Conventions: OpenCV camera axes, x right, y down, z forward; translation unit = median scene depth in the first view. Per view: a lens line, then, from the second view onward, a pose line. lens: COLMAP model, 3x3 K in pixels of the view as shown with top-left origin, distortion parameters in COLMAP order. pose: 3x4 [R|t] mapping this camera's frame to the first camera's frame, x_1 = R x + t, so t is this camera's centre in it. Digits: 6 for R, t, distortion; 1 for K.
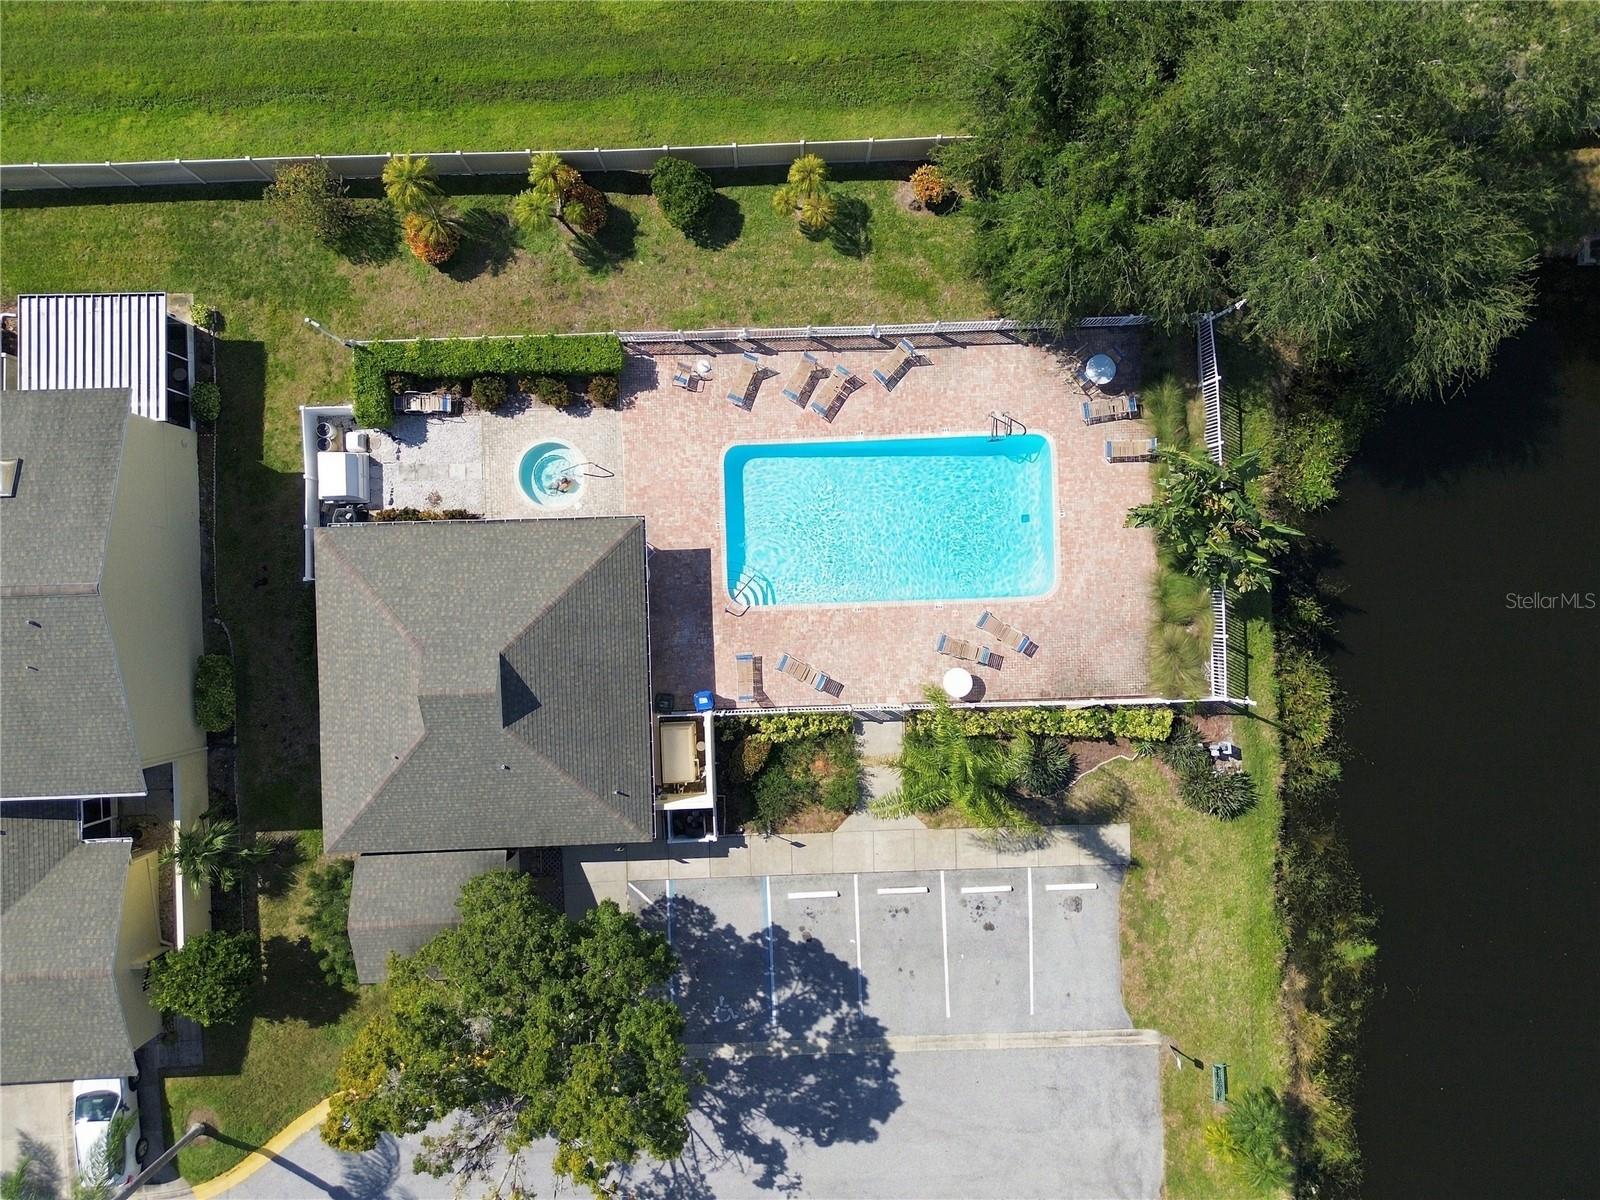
lens RADIAL K [[1135.8, 0, 798.9], [0, 1135.8, 600.9], [0, 0, 1]] dist [0.024338, -0.011167]
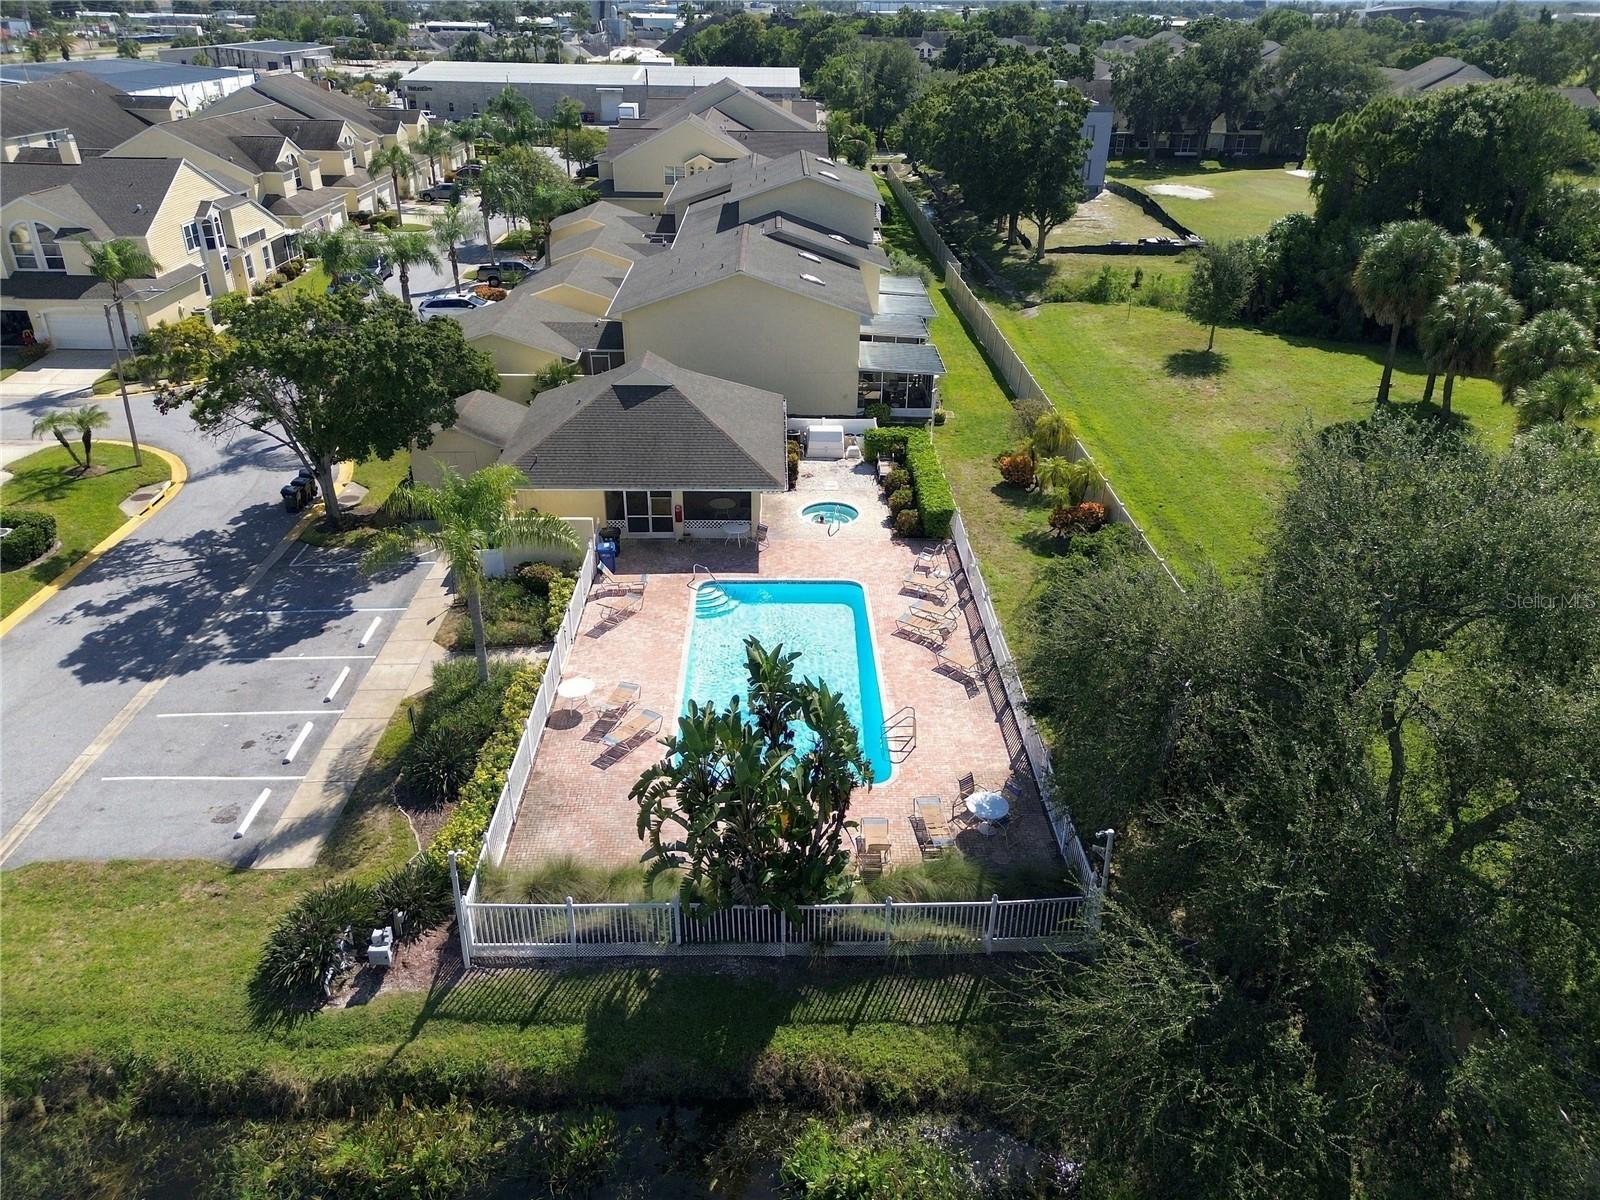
lens RADIAL K [[1135.8, 0, 798.9], [0, 1135.8, 600.9], [0, 0, 1]] dist [0.024338, -0.011167]
pose [[-0.013601, 0.456525, -0.889607, 0.802011], [-0.999809, -0.018672, 0.005704, -0.086770], [-0.014006, 0.889515, 0.456691, 0.557128]]
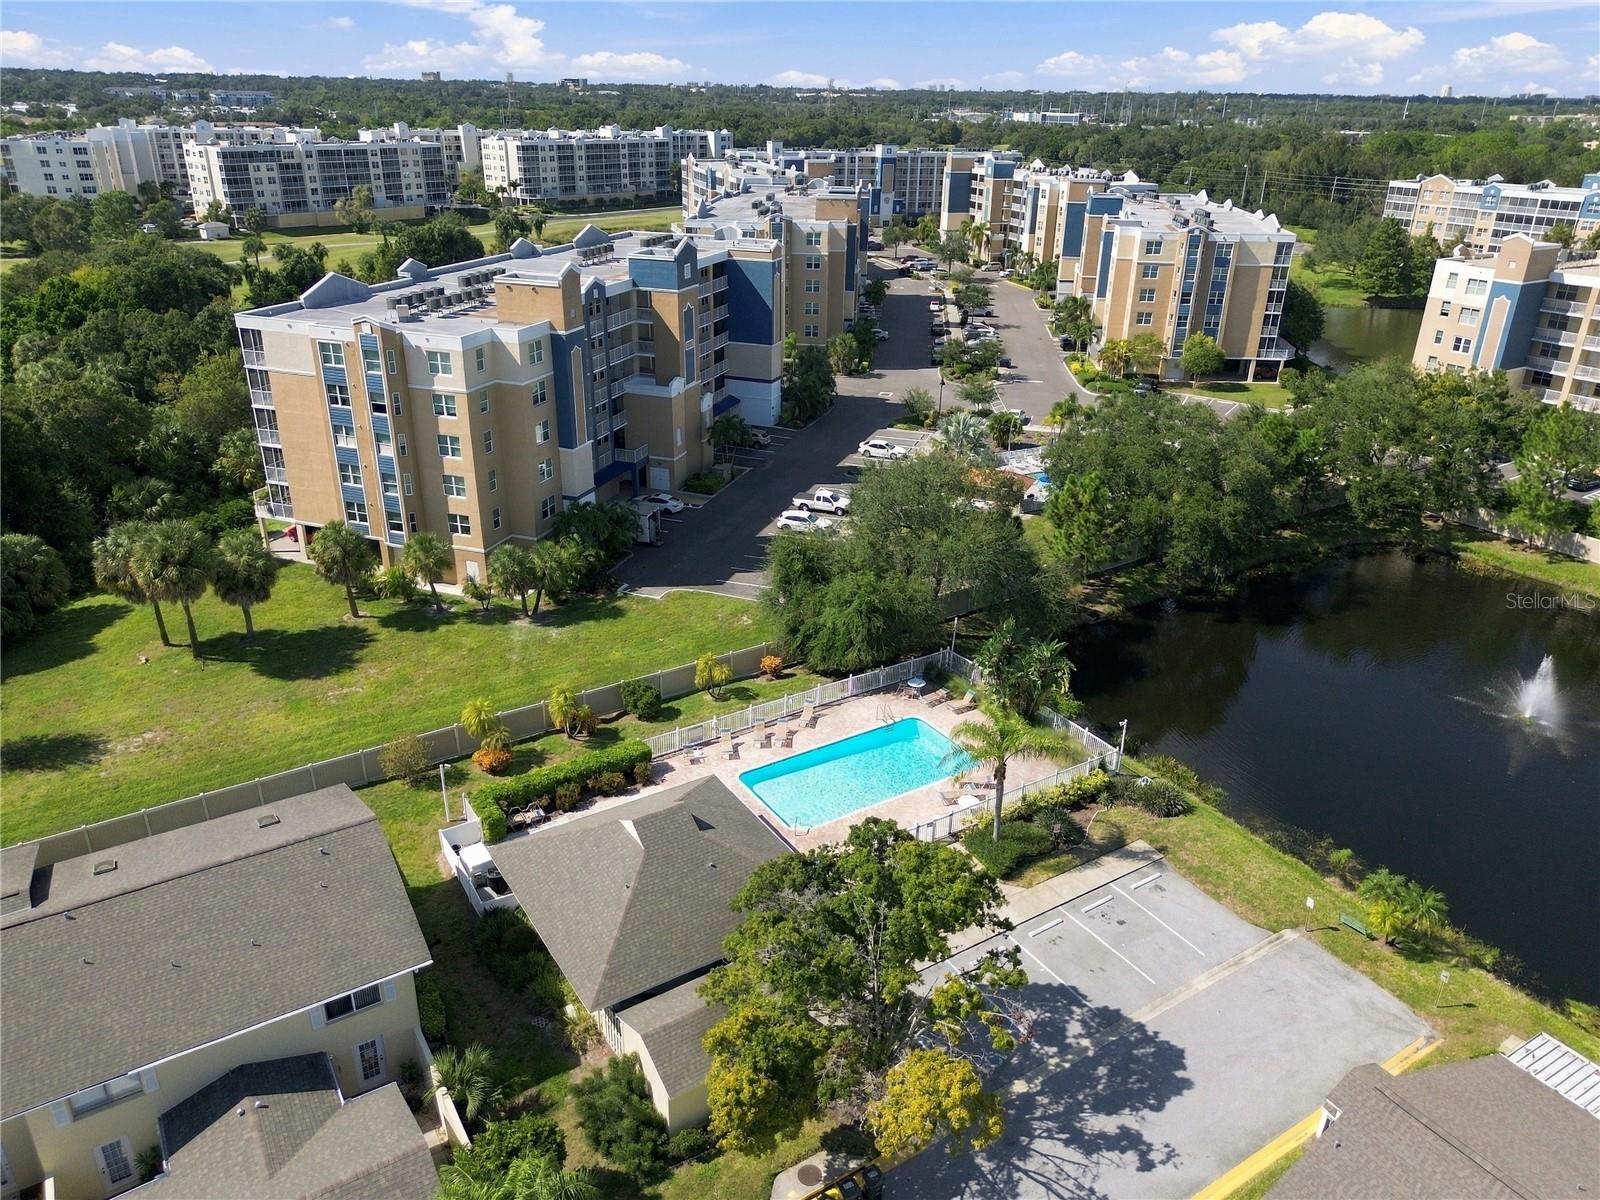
lens RADIAL K [[1135.8, 0, 798.9], [0, 1135.8, 600.9], [0, 0, 1]] dist [0.024338, -0.011167]
pose [[0.858125, -0.207955, 0.469442, -0.610755], [0.513408, 0.357758, -0.780013, 0.924633], [-0.005739, 0.910365, 0.413767, 0.203438]]
